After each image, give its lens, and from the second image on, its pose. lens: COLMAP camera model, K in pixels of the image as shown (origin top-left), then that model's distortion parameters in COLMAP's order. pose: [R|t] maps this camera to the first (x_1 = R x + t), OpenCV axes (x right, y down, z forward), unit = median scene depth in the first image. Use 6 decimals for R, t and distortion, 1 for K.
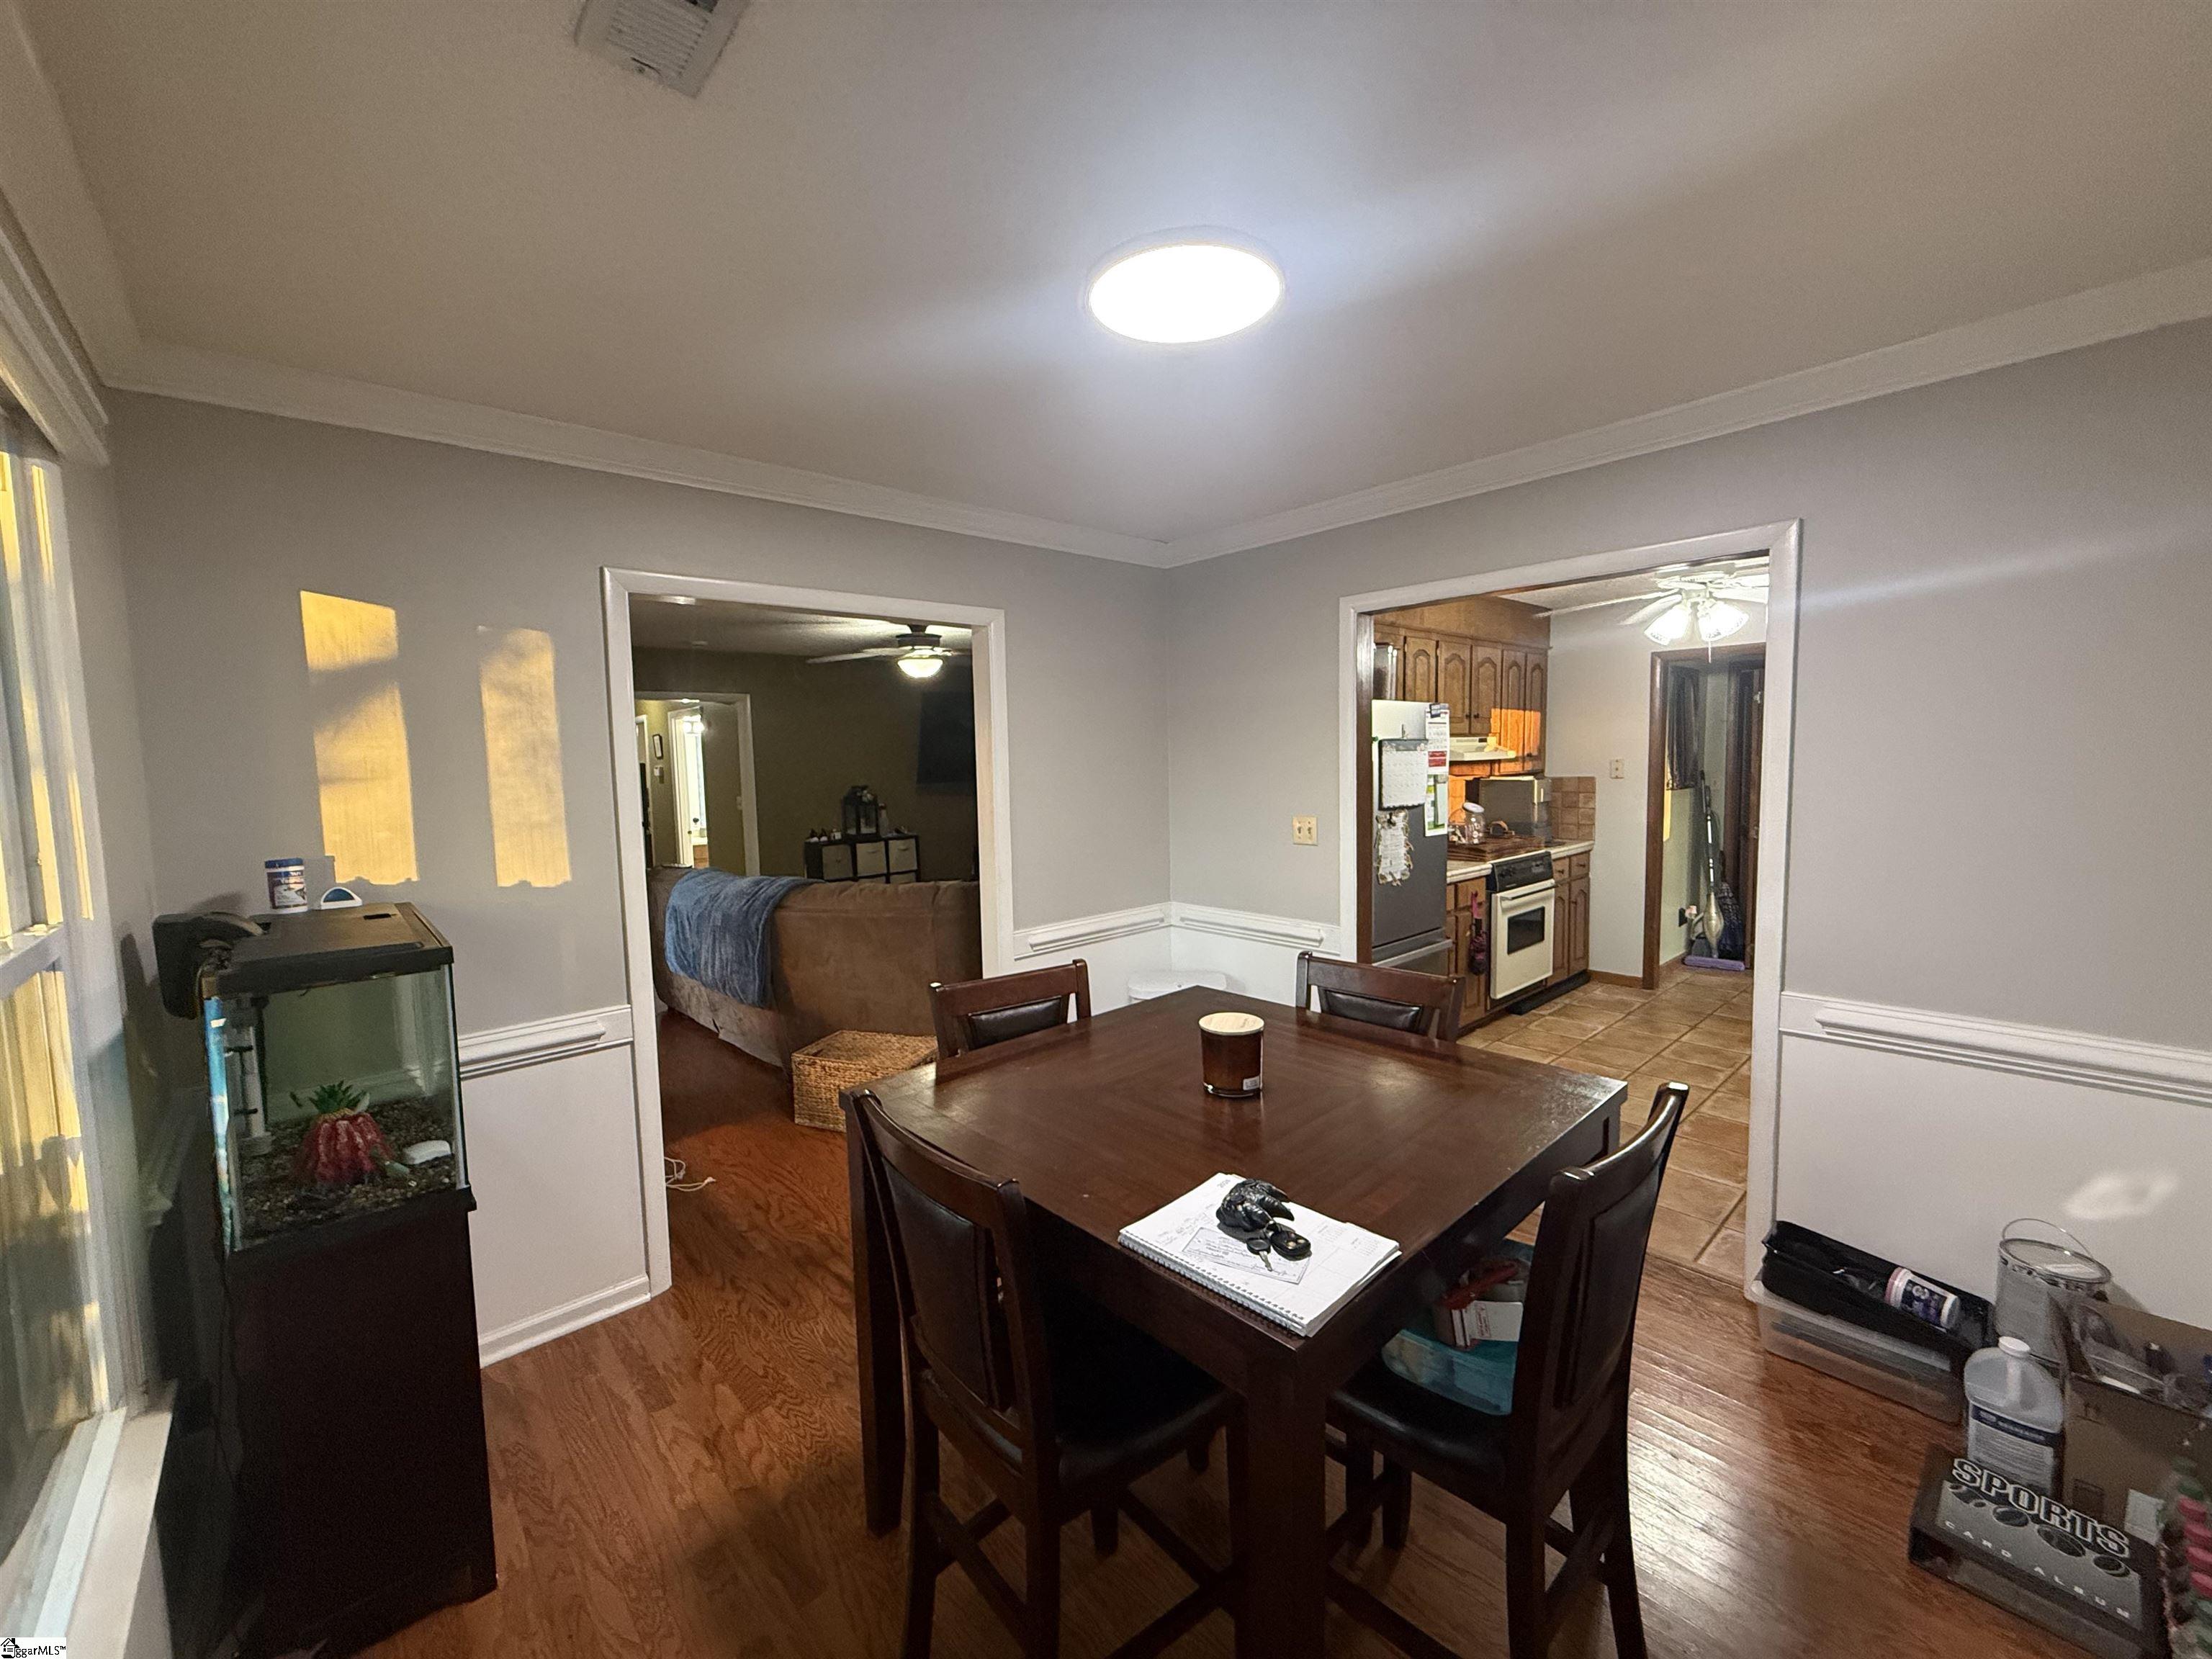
lens RADIAL K [[879.1, 0, 1099.8], [0, 879.1, 833.6], [0, 0, 1]] dist [0.003411, 0.000018]
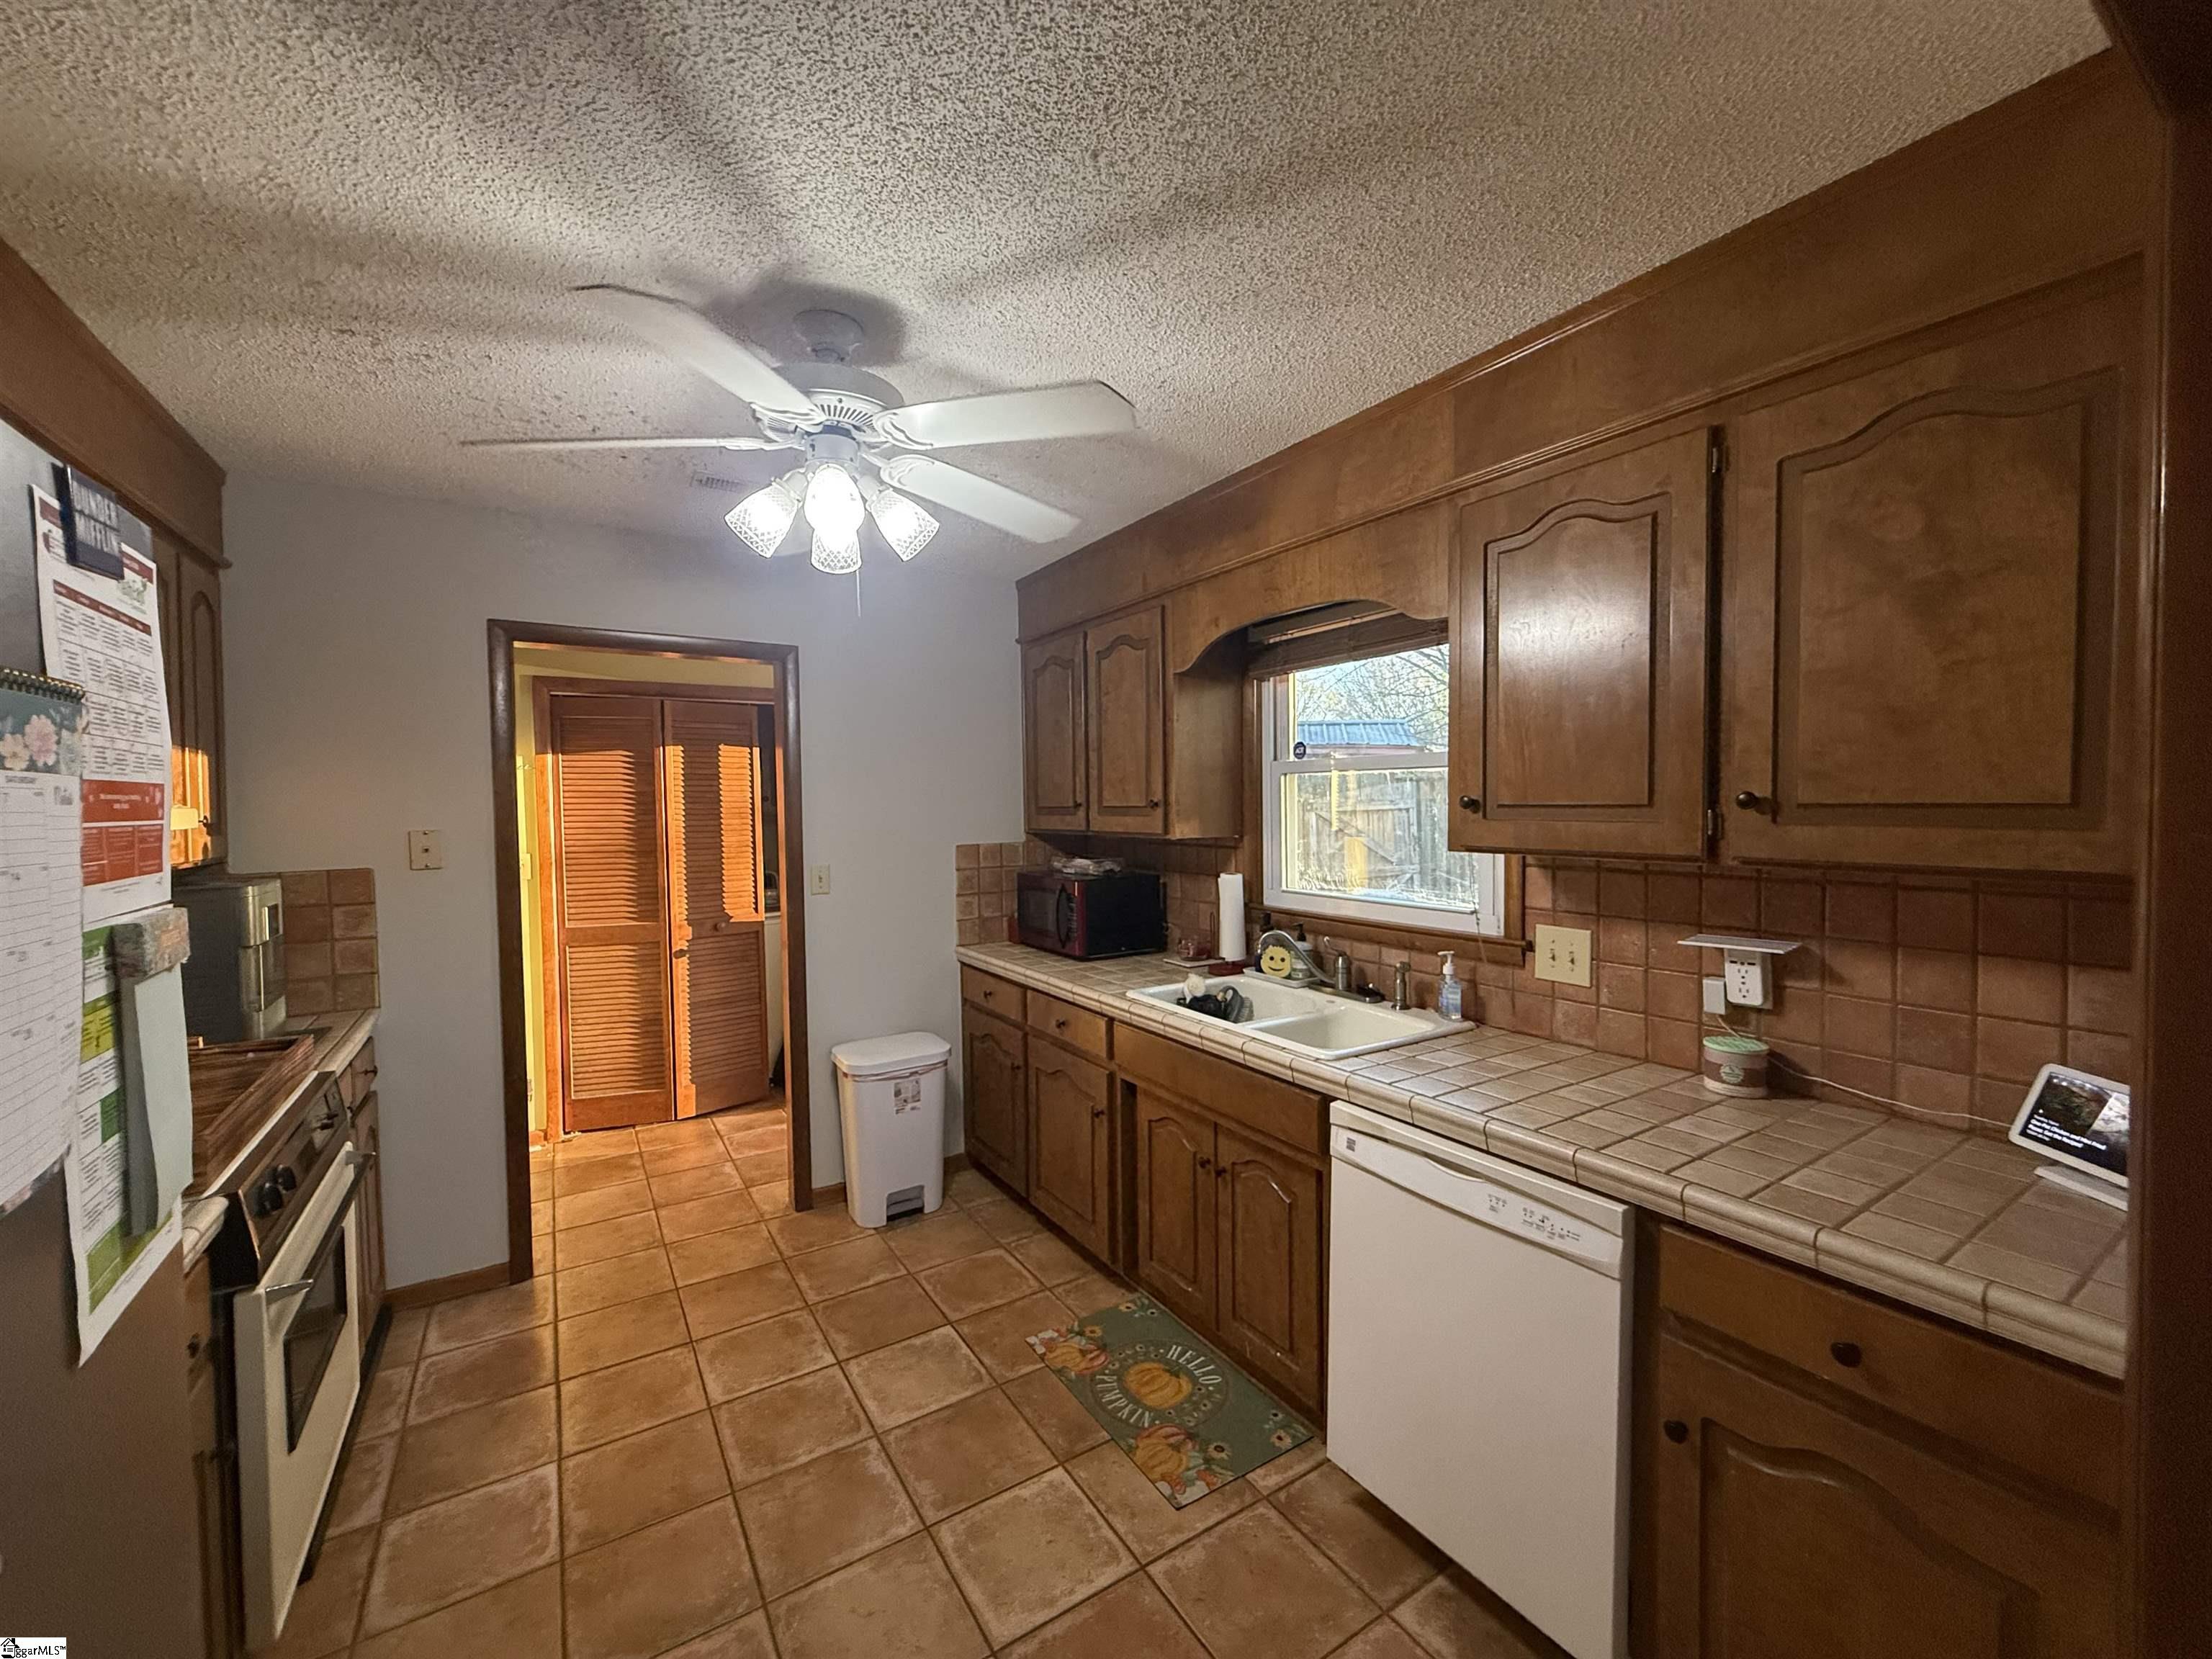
lens RADIAL K [[879.1, 0, 1099.8], [0, 879.1, 833.6], [0, 0, 1]] dist [0.003411, 0.000018]
pose [[0.171599, -0.009681, 0.985119, 0.217816], [0.090663, 0.995864, -0.006006, -0.057459], [-0.980986, 0.090344, 0.171767, 0.680909]]
